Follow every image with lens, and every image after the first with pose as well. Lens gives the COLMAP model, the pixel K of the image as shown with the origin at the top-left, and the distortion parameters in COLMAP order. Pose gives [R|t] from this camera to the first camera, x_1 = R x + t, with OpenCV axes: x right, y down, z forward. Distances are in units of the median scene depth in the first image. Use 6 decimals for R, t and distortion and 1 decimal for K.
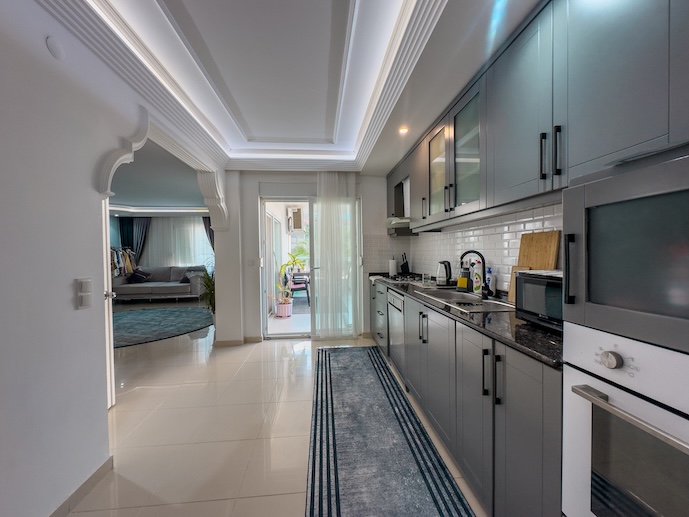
lens RADIAL K [[274.4, 0, 346.3], [0, 274.4, 258.4], [0, 0, 1]] dist [-0.002888, 0.000028]
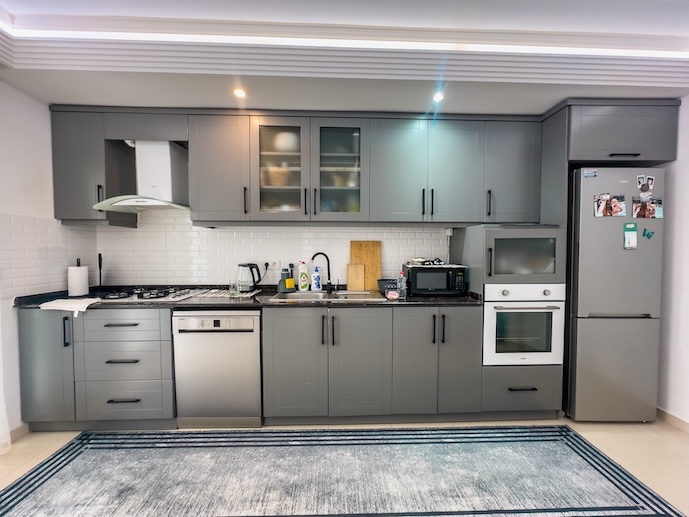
lens RADIAL K [[274.4, 0, 346.3], [0, 274.4, 258.4], [0, 0, 1]] dist [-0.002888, 0.000028]
pose [[0.058742, -0.020291, 0.998067, -0.628803], [0.016844, 0.999671, 0.019332, -0.023270], [-0.998131, 0.015676, 0.059064, 0.784533]]
